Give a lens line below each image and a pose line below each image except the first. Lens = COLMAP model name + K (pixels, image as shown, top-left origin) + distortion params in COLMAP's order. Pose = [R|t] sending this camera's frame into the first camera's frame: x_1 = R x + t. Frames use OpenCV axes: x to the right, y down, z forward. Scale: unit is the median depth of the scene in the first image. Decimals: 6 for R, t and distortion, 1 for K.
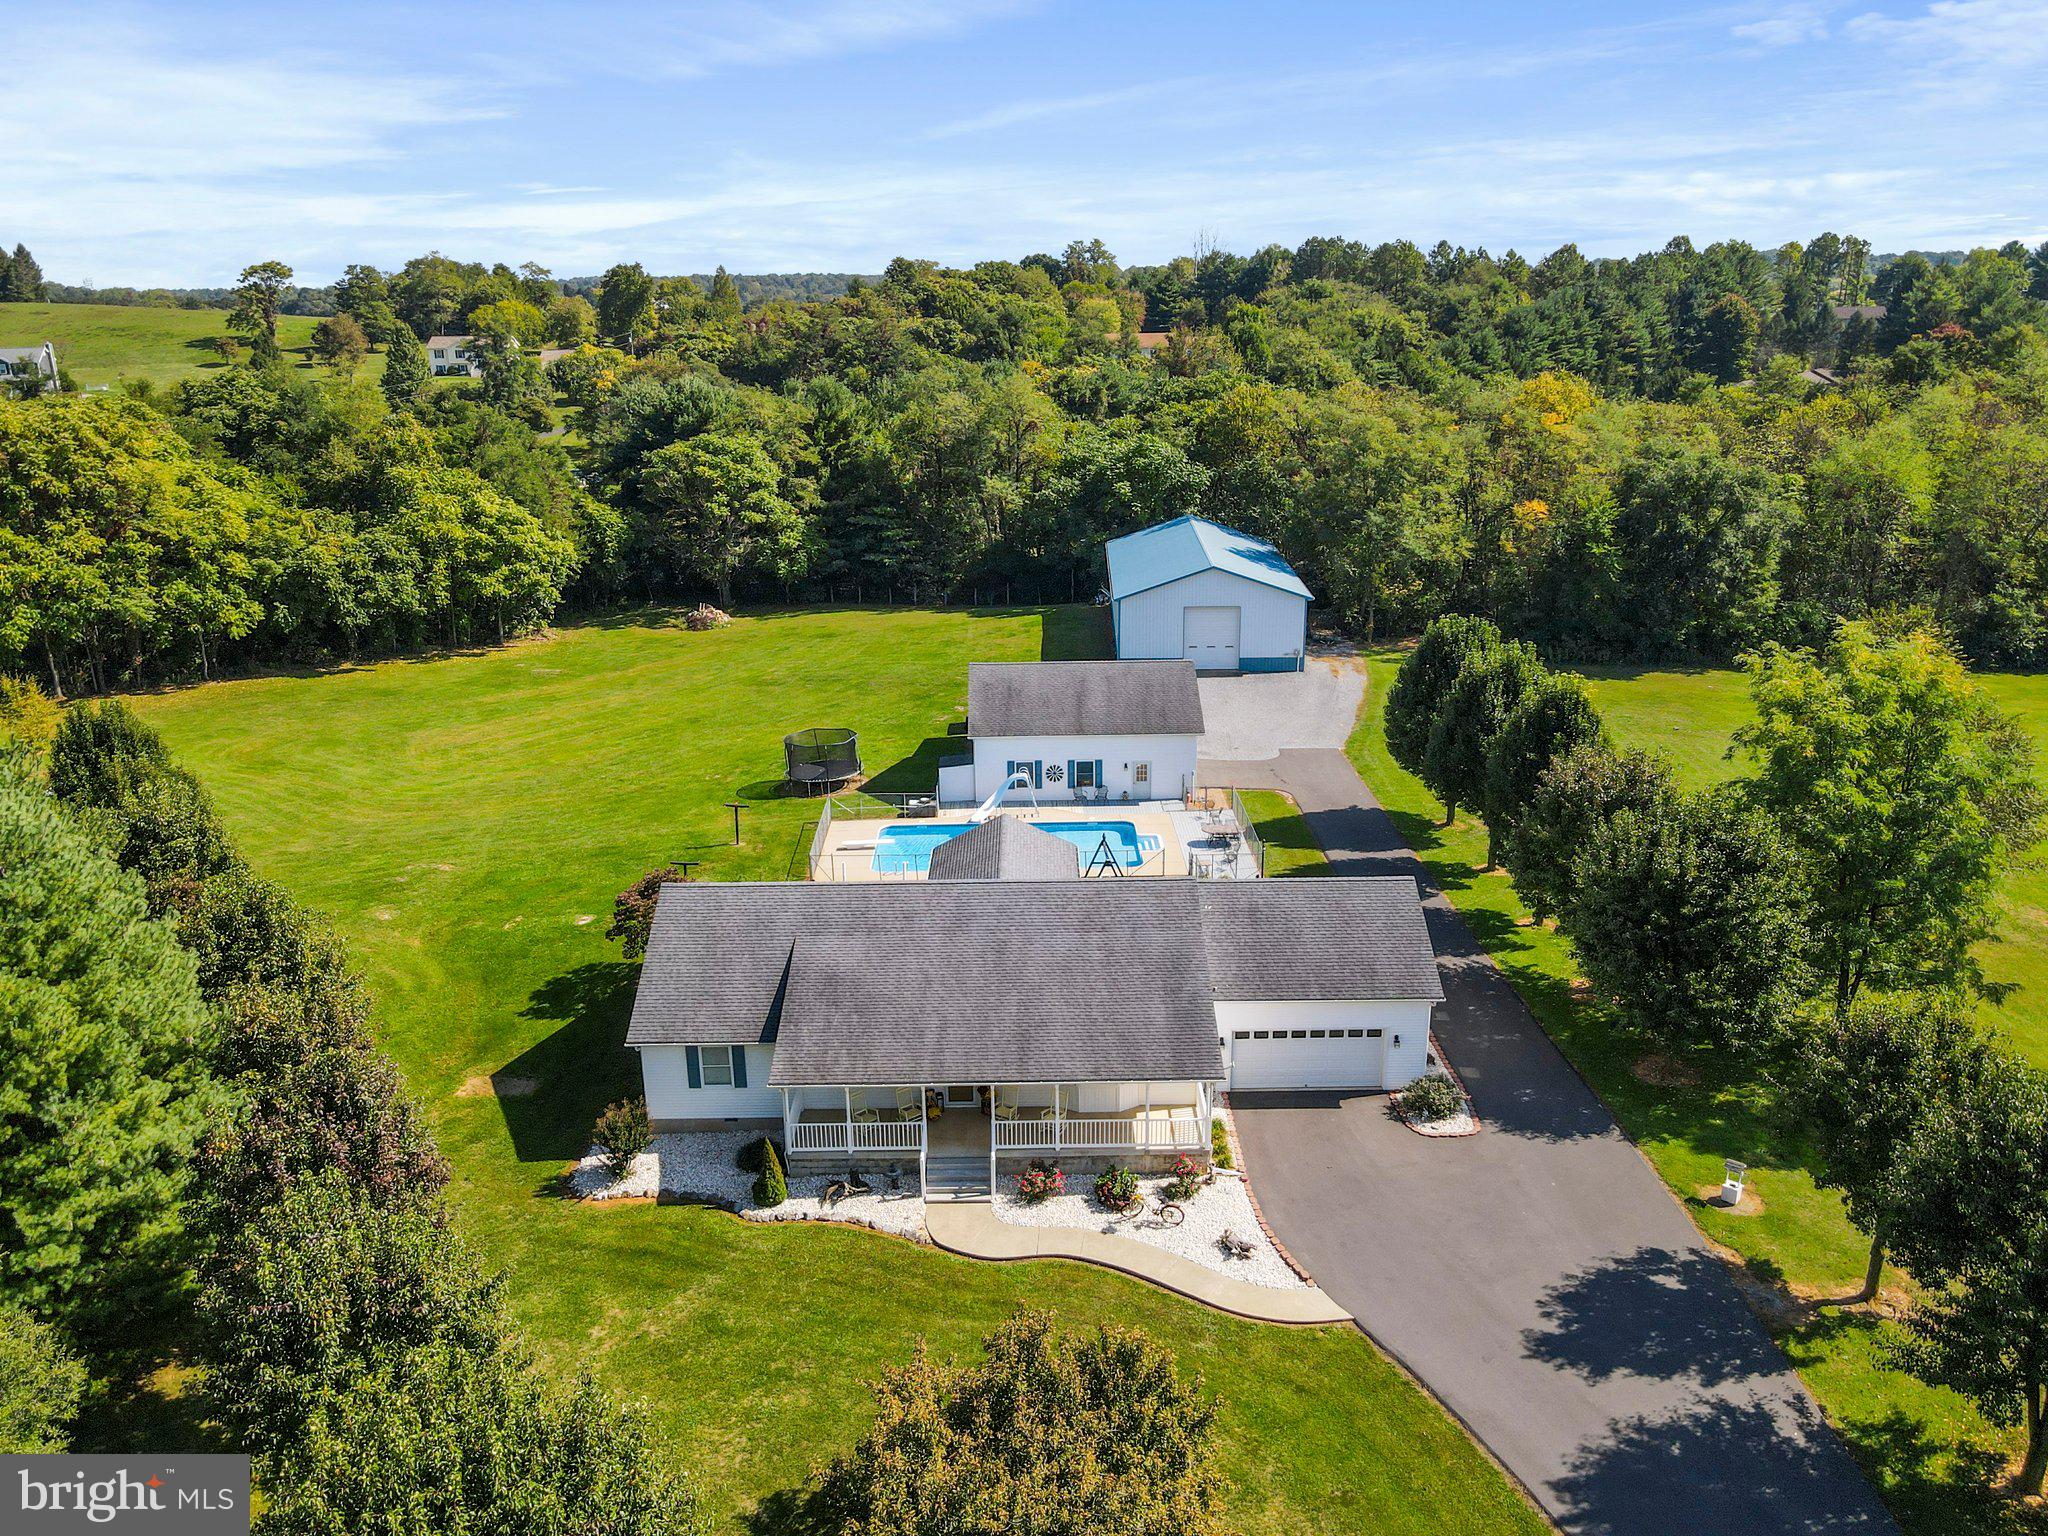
lens RADIAL K [[1500.1, 0, 1025.4], [0, 1500.1, 765.7], [0, 0, 1]] dist [0.012471, 0.014041]
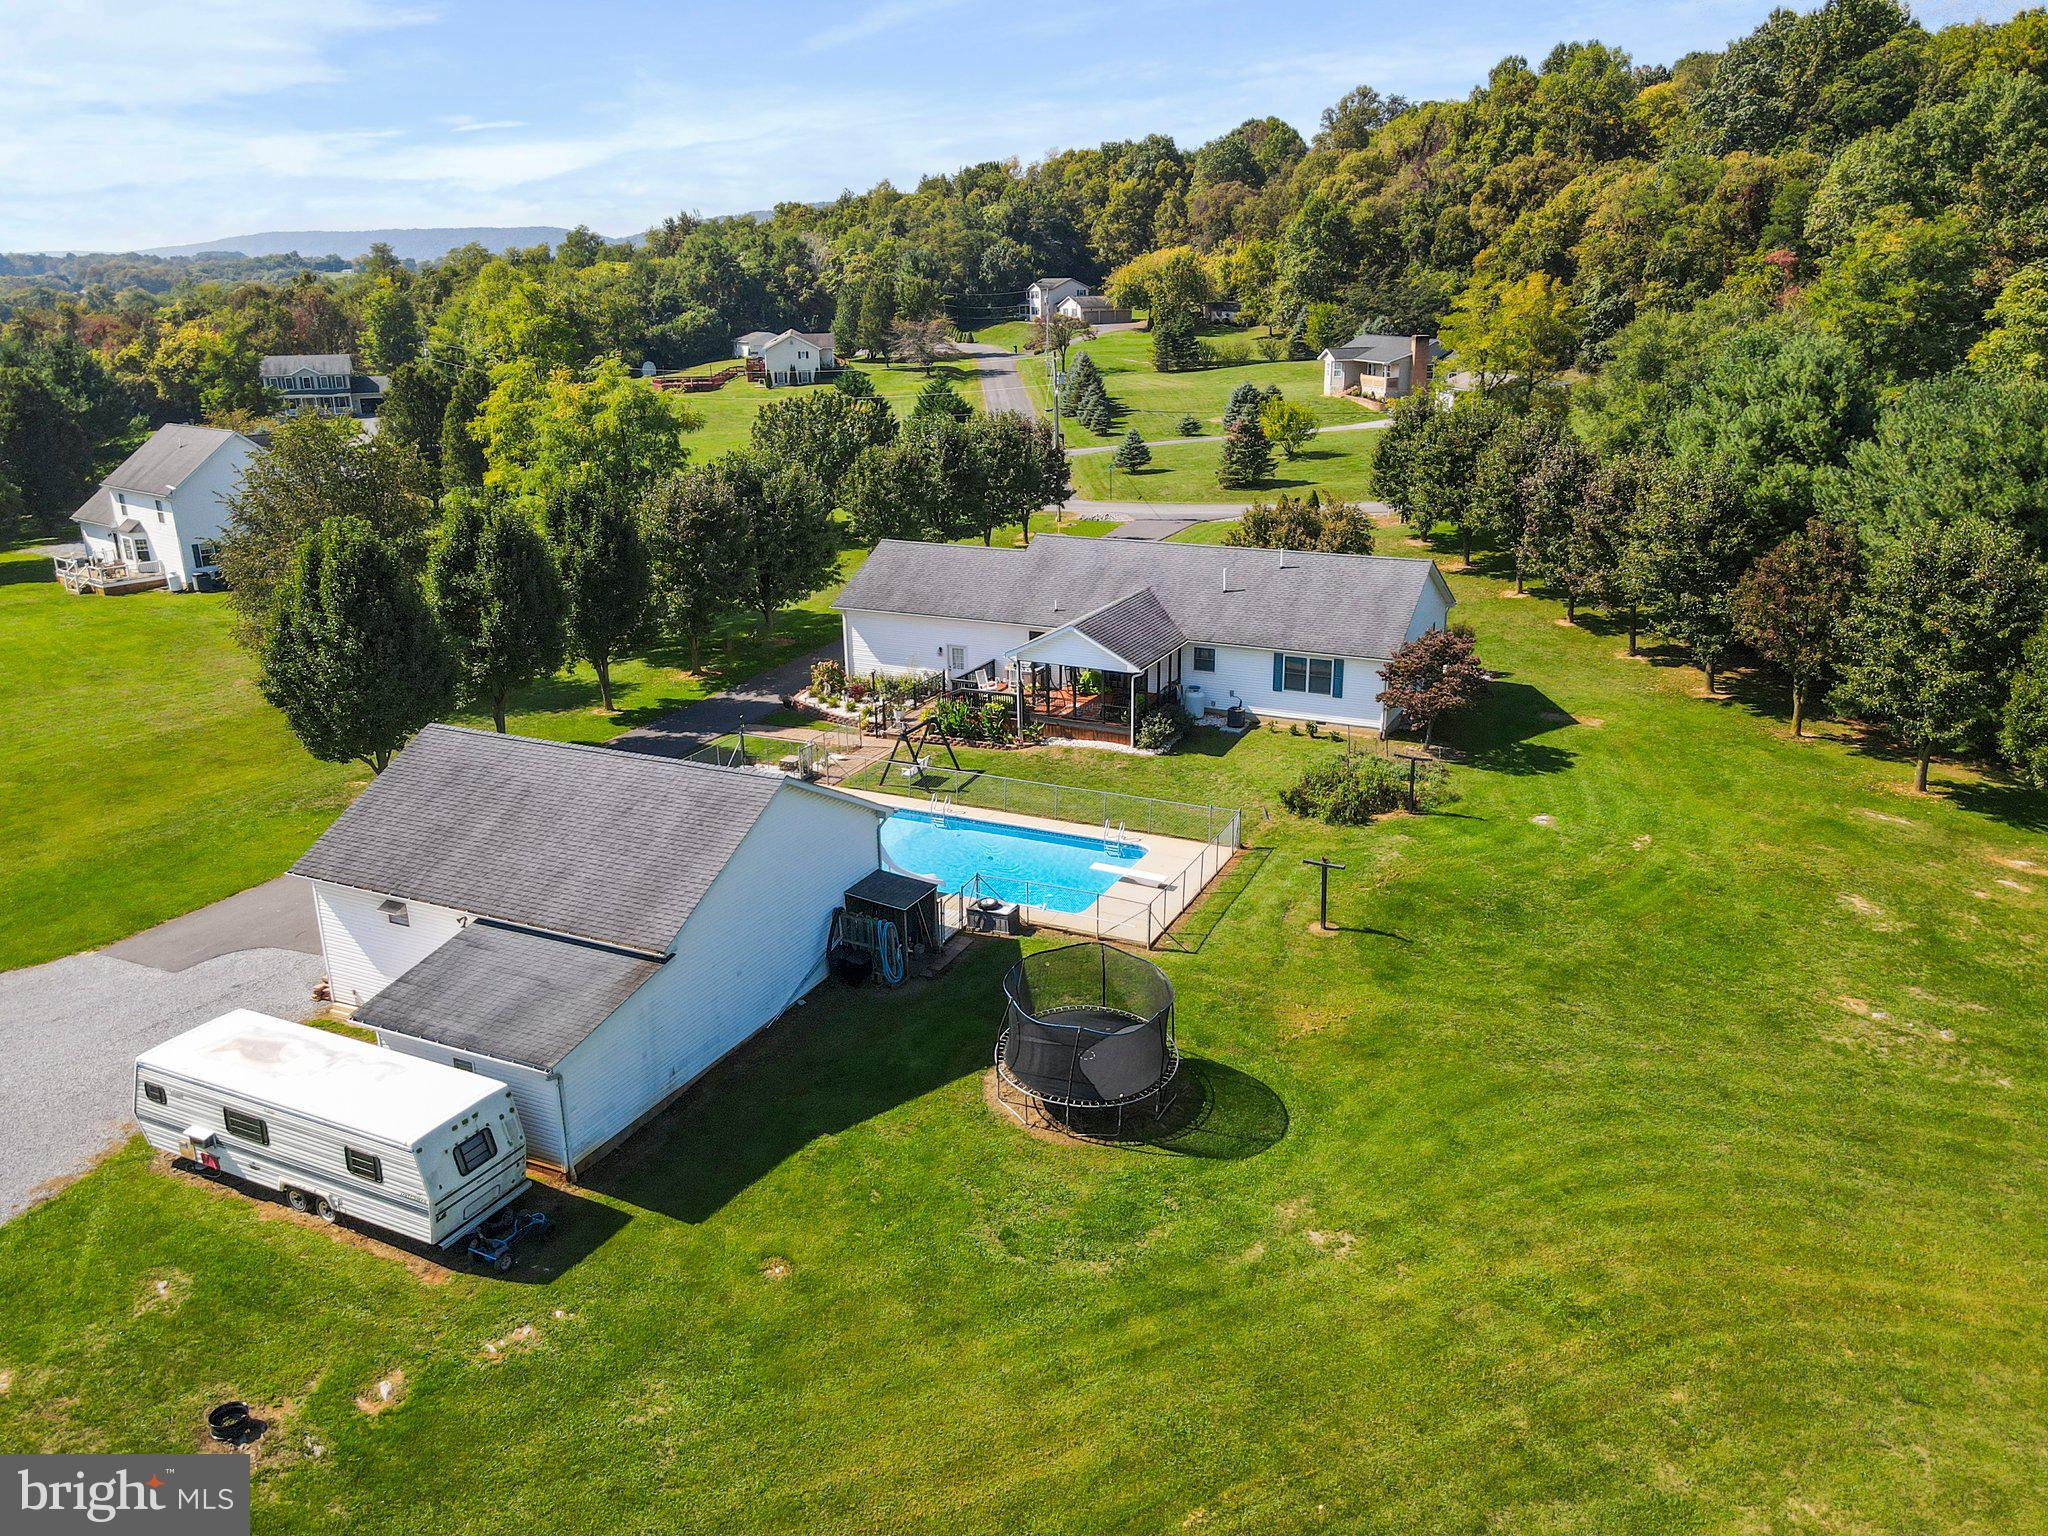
lens RADIAL K [[1500.1, 0, 1024.2], [0, 1500.1, 764.5], [0, 0, 1]] dist [0.012471, 0.014041]
pose [[-0.895140, -0.113081, 0.431203, -0.239874], [0.161857, 0.818836, 0.550736, -0.248999], [-0.415363, 0.562780, -0.714670, 1.029739]]
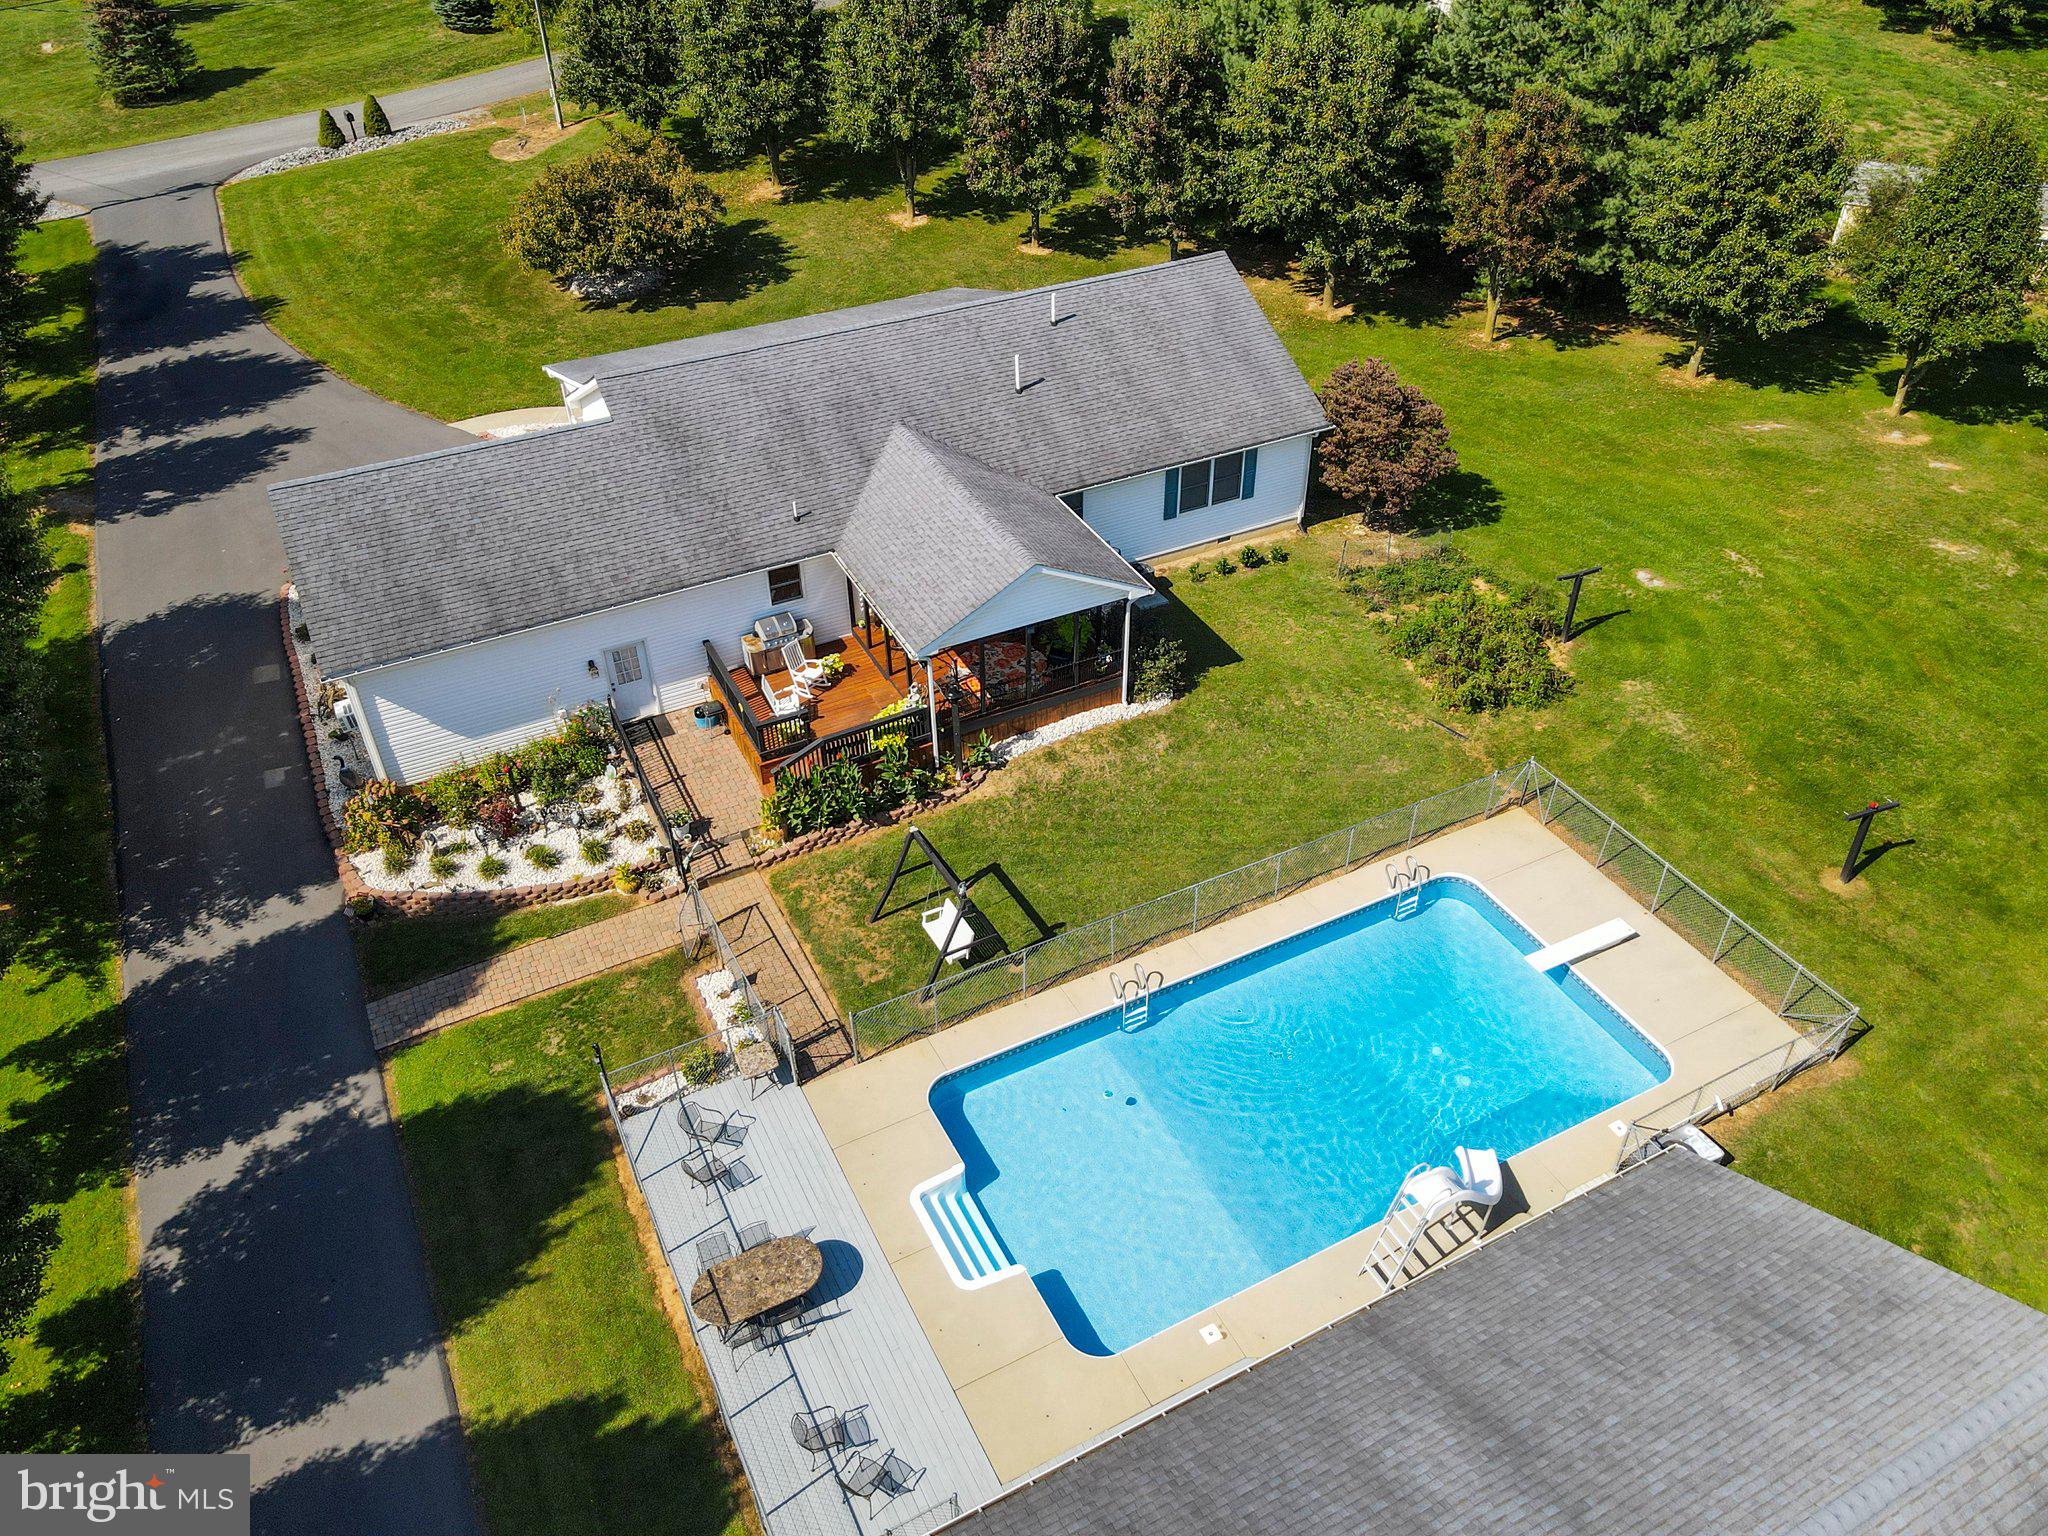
lens RADIAL K [[1500.1, 0, 1030.5], [0, 1500.1, 756.4], [0, 0, 1]] dist [0.012471, 0.014041]
pose [[-0.893721, 0.295004, -0.337987, 0.110015], [-0.114403, 0.578613, 0.807539, -0.209095], [0.433790, 0.760381, -0.483369, 0.773879]]
